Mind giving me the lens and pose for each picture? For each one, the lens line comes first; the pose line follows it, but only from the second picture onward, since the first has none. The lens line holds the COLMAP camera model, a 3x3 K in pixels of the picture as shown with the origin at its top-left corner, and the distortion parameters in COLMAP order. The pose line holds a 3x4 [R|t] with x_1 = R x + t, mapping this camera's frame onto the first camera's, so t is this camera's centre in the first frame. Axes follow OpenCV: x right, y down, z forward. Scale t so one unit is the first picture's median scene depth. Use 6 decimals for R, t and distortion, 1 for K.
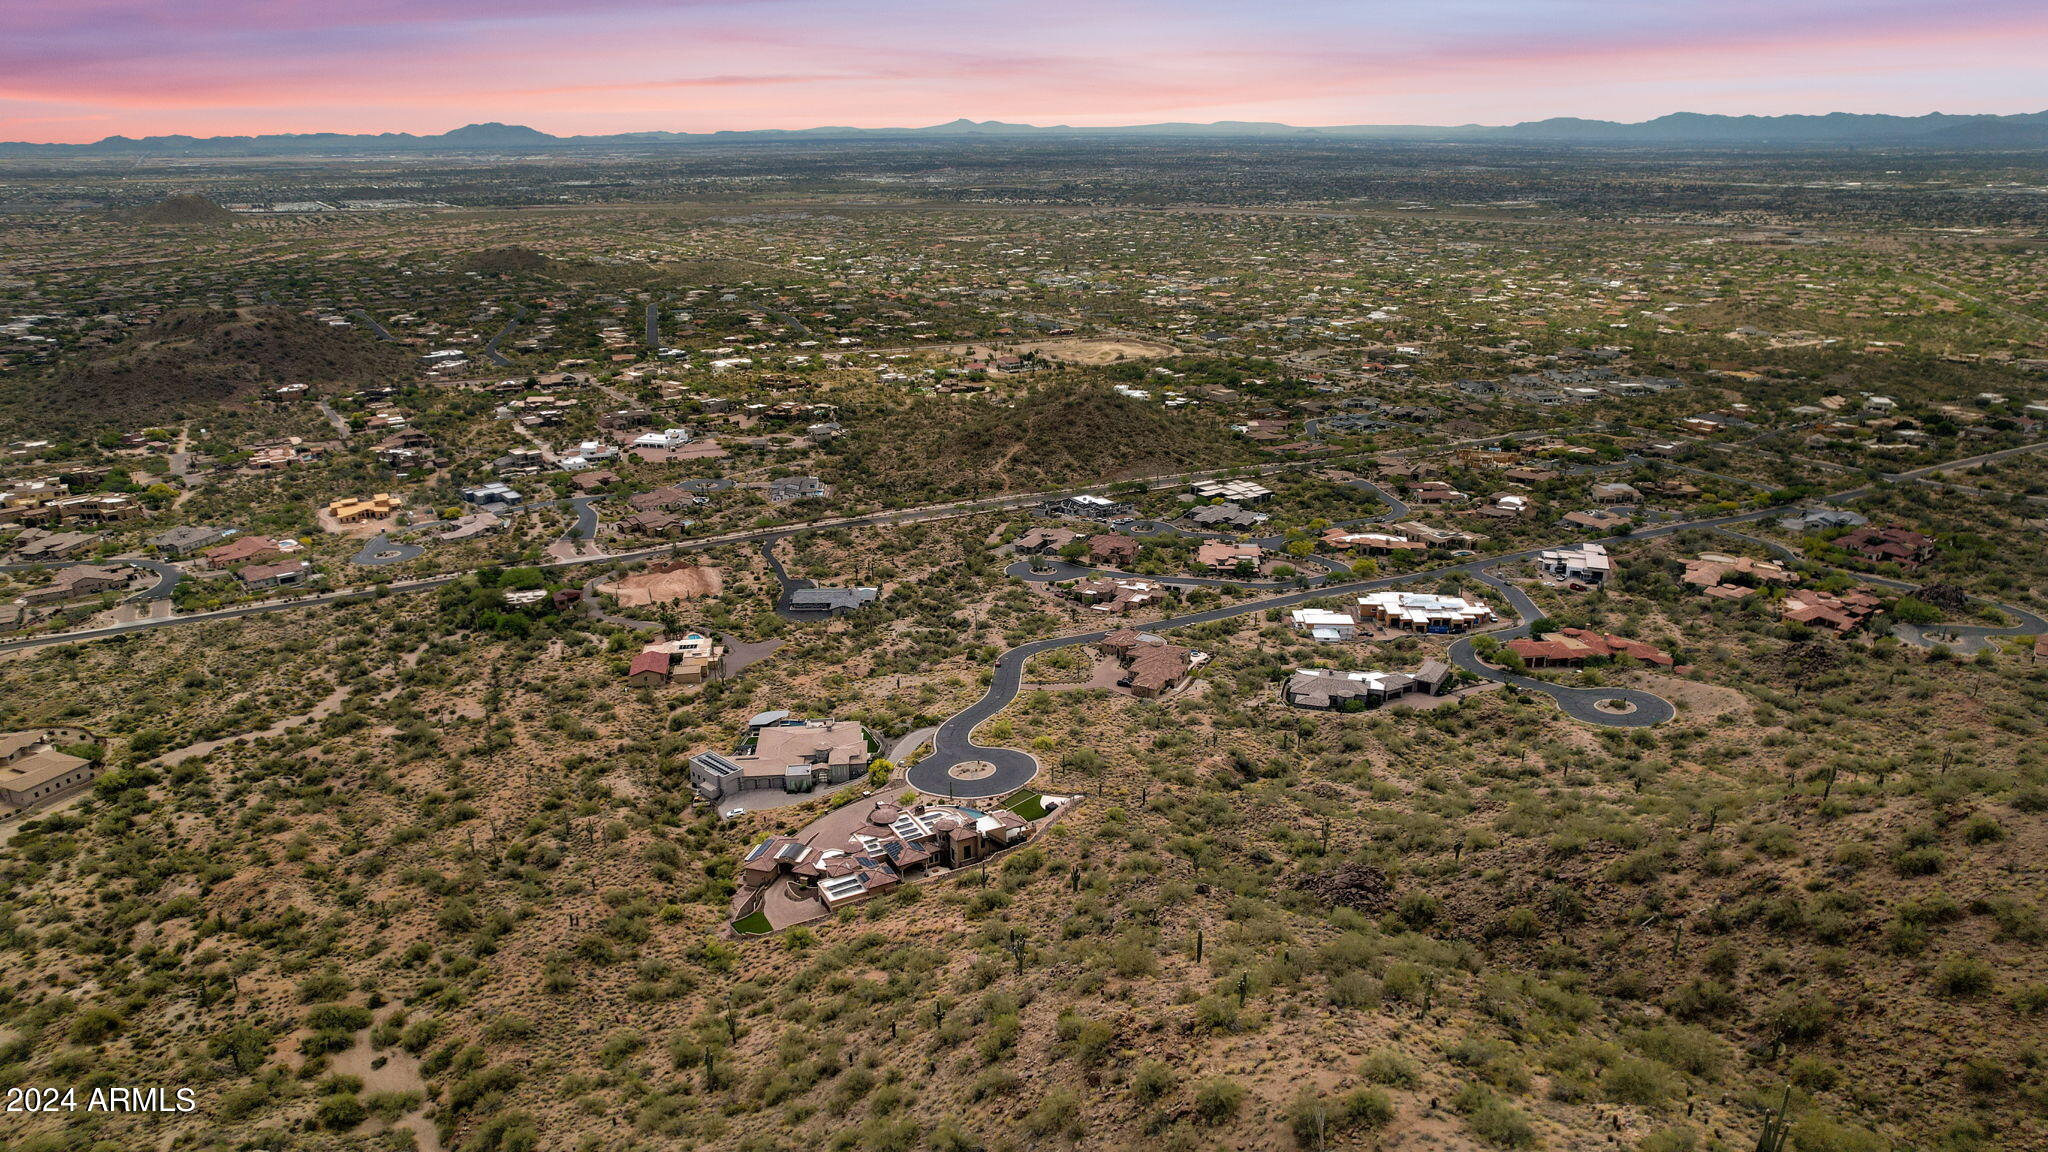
lens RADIAL K [[1312.4, 0, 1021.3], [0, 1312.4, 581.4], [0, 0, 1]] dist [-0.080044, 0.069956]
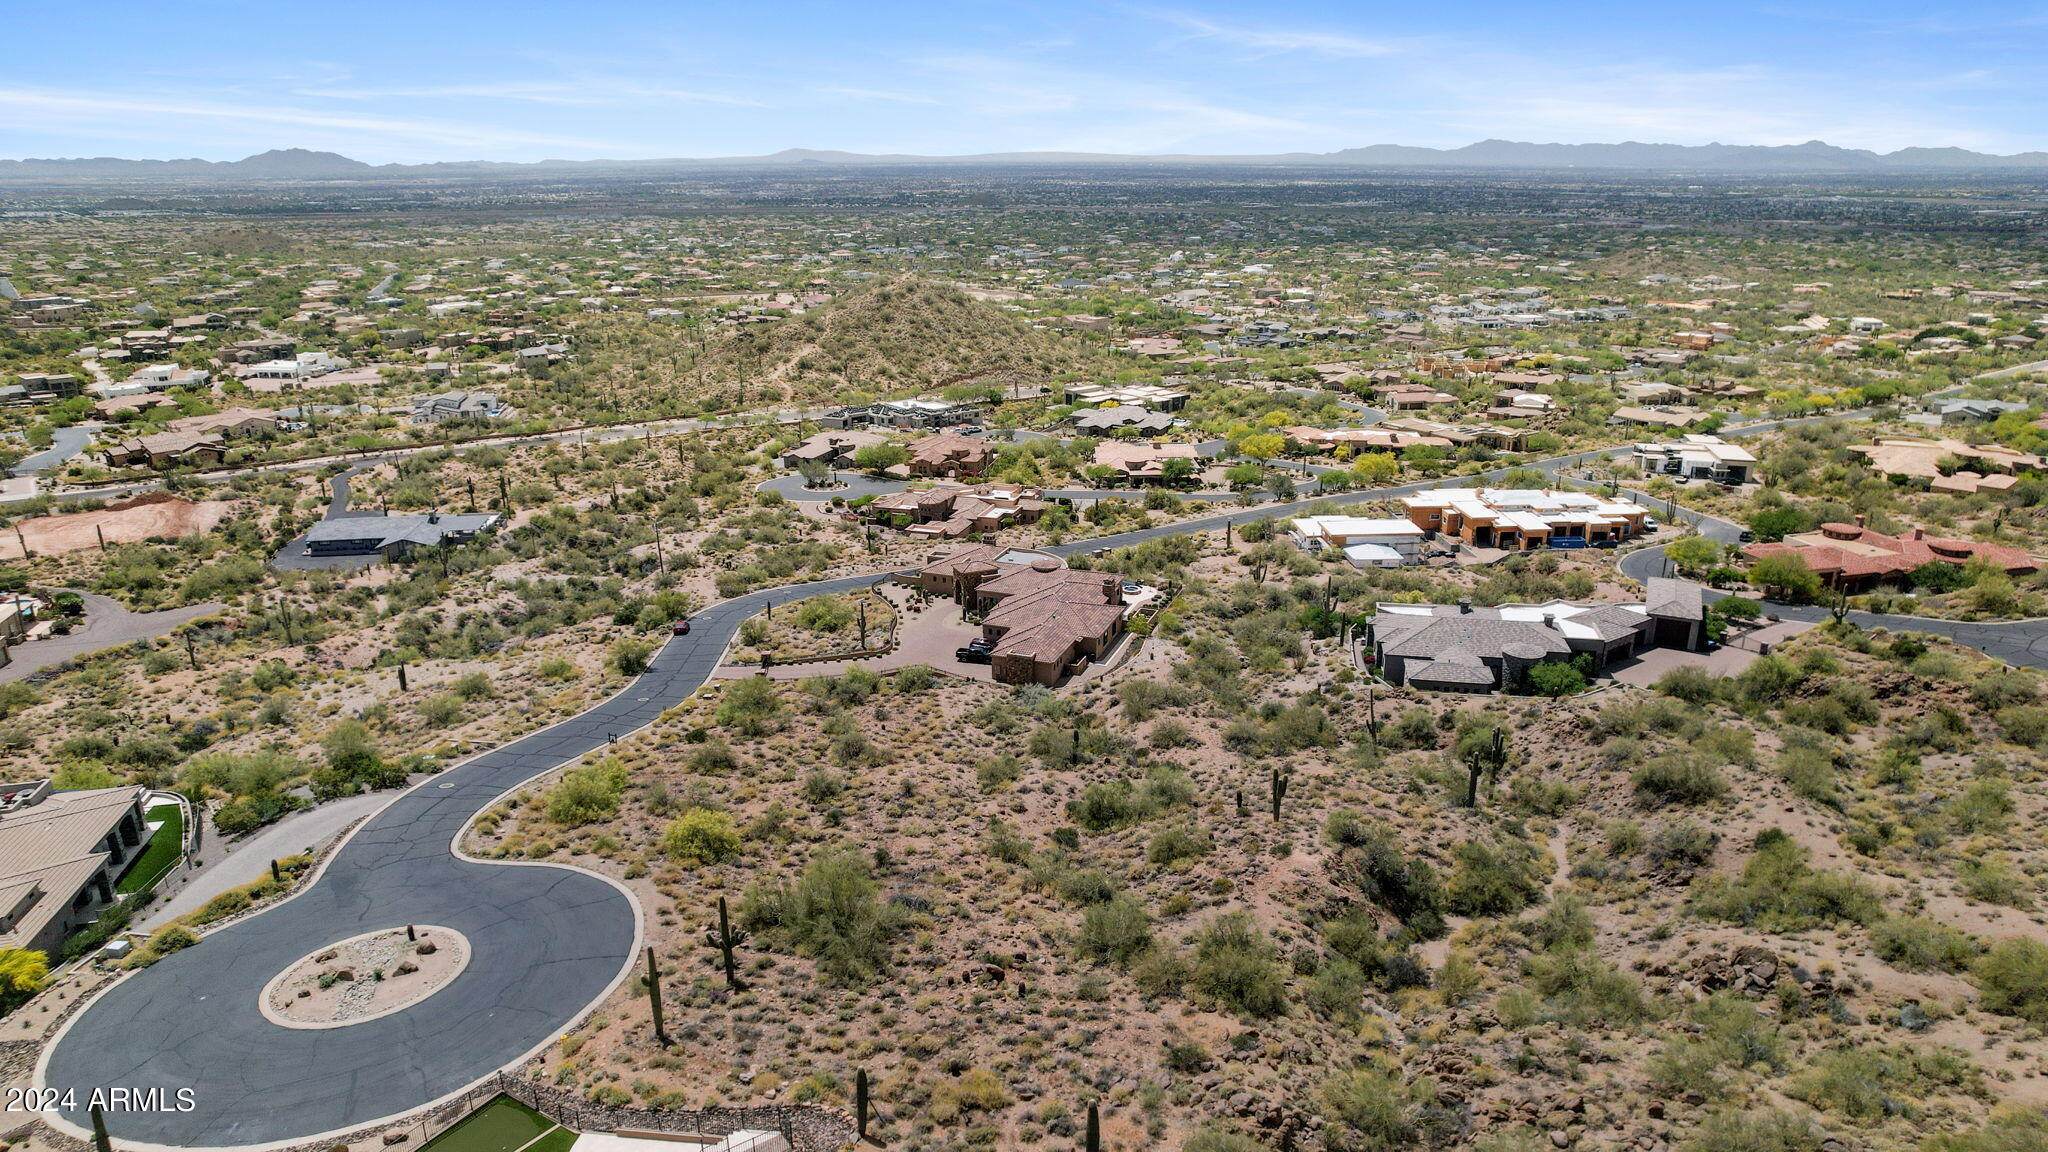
lens RADIAL K [[1312.4, 0, 1026.3], [0, 1312.4, 573.4], [0, 0, 1]] dist [-0.080044, 0.069956]
pose [[0.992480, -0.035152, 0.117250, 0.036461], [0.038399, 0.998936, -0.025547, 0.048654], [-0.116227, 0.029857, 0.992774, 0.453145]]
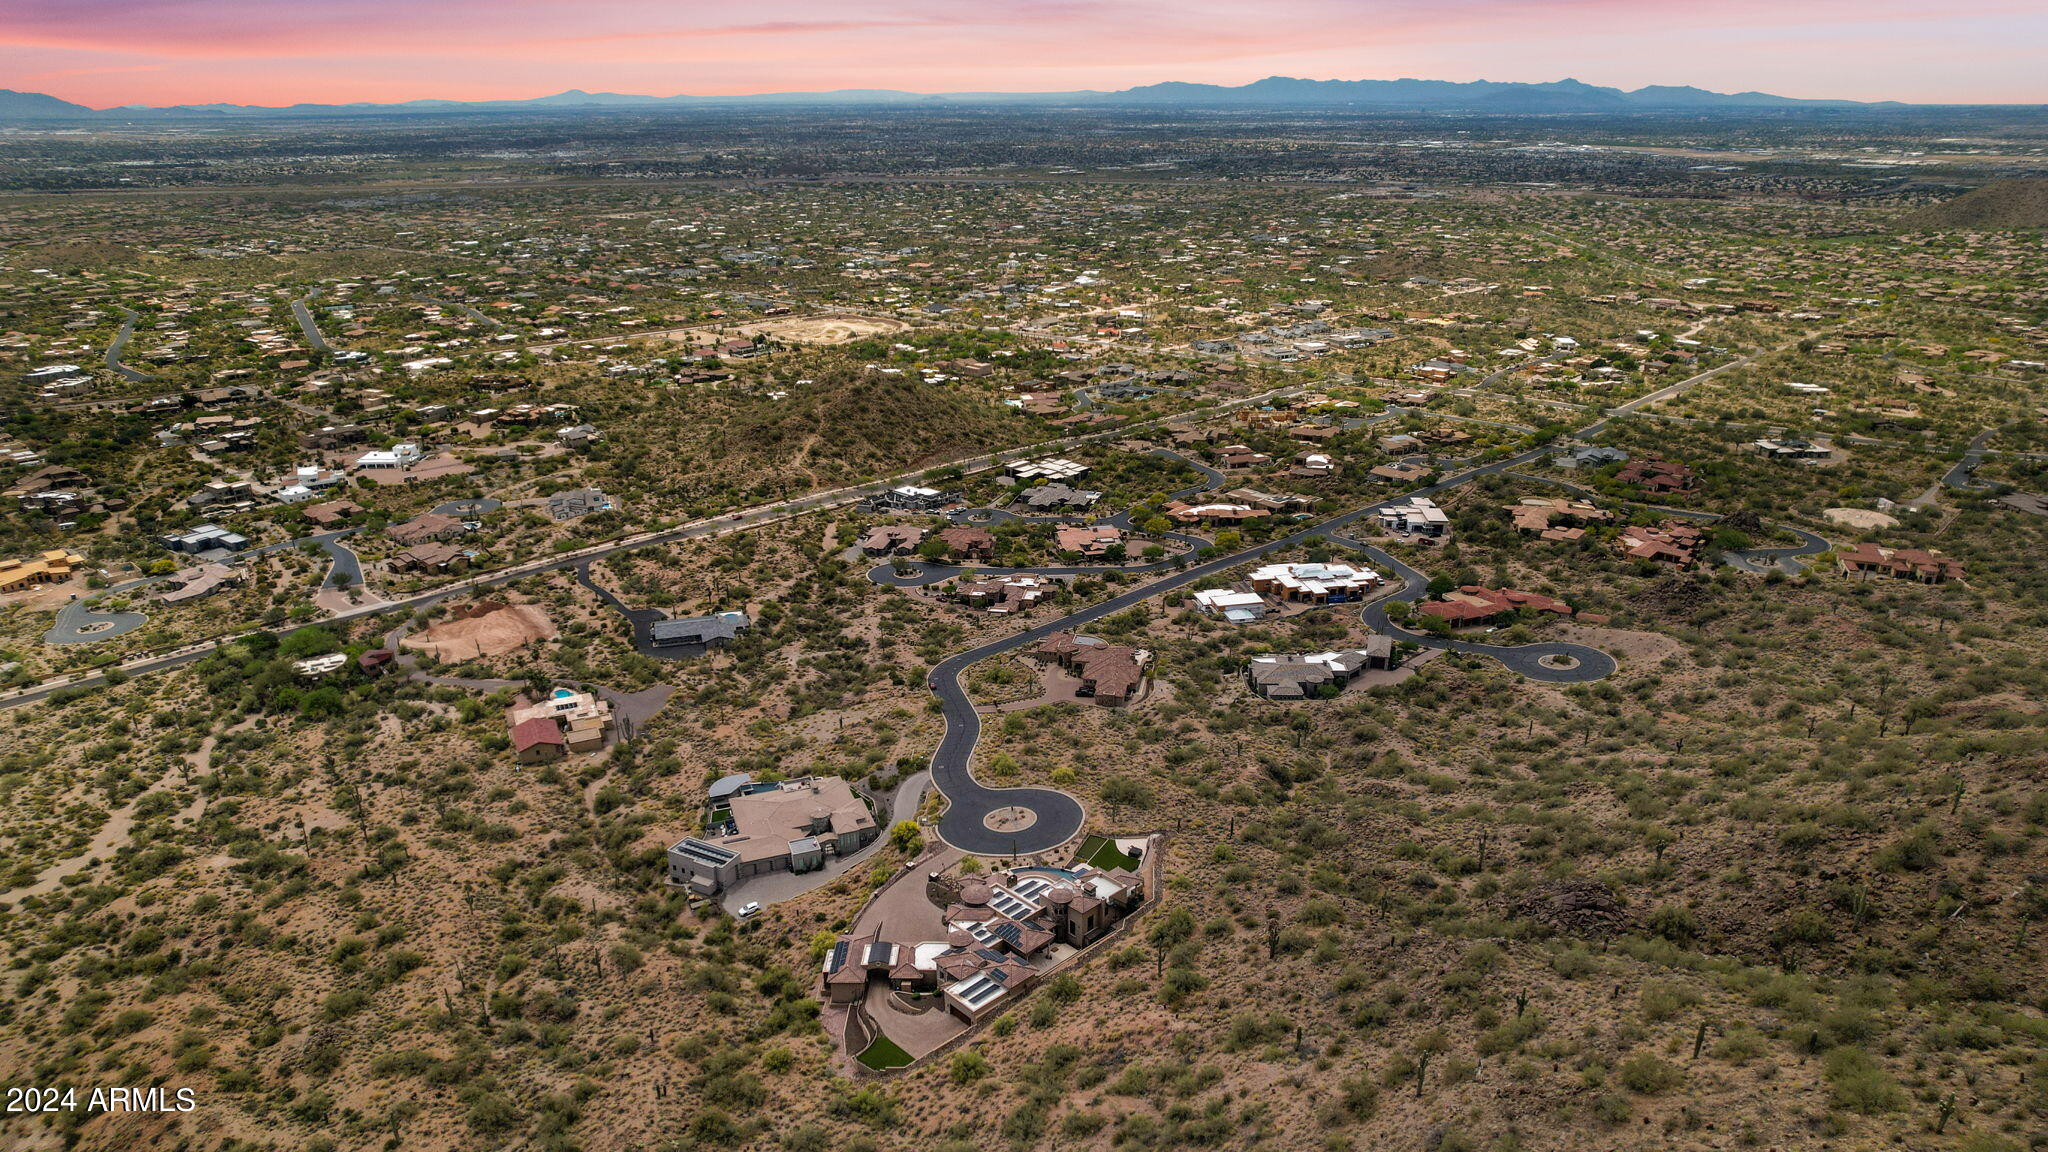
lens RADIAL K [[1312.4, 0, 1021.6], [0, 1312.4, 579.7], [0, 0, 1]] dist [-0.080044, 0.069956]
pose [[0.963542, -0.093783, 0.250584, -0.144676], [0.088565, 0.995555, 0.032046, -0.027683], [-0.252475, -0.008685, 0.967564, 0.085446]]
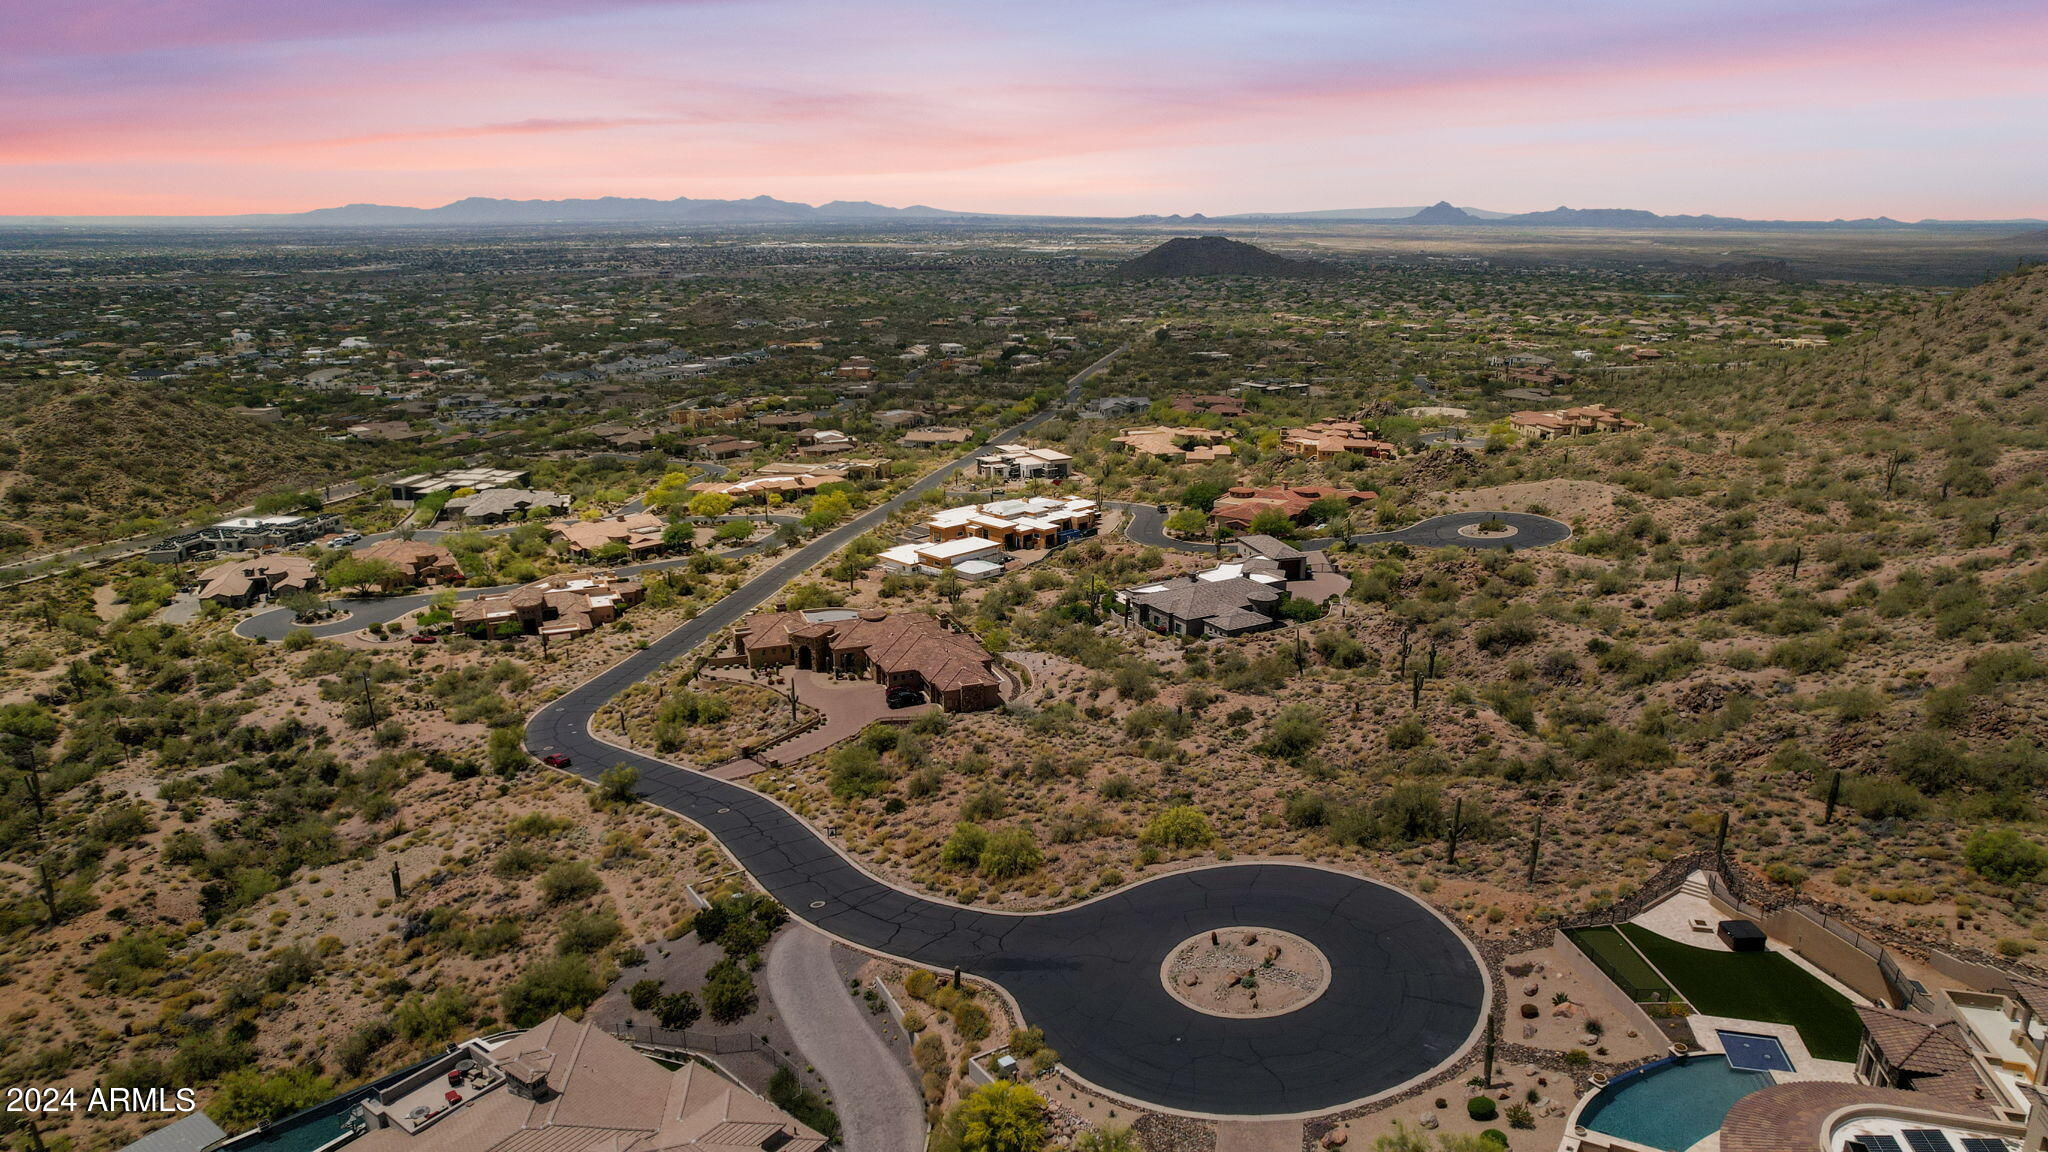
lens RADIAL K [[1312.4, 0, 1025.3], [0, 1312.4, 578.6], [0, 0, 1]] dist [-0.080044, 0.069956]
pose [[0.665406, -0.198582, 0.719584, -0.157365], [0.245130, 0.968638, 0.040639, 0.023130], [-0.705086, 0.149350, 0.693216, 0.503209]]
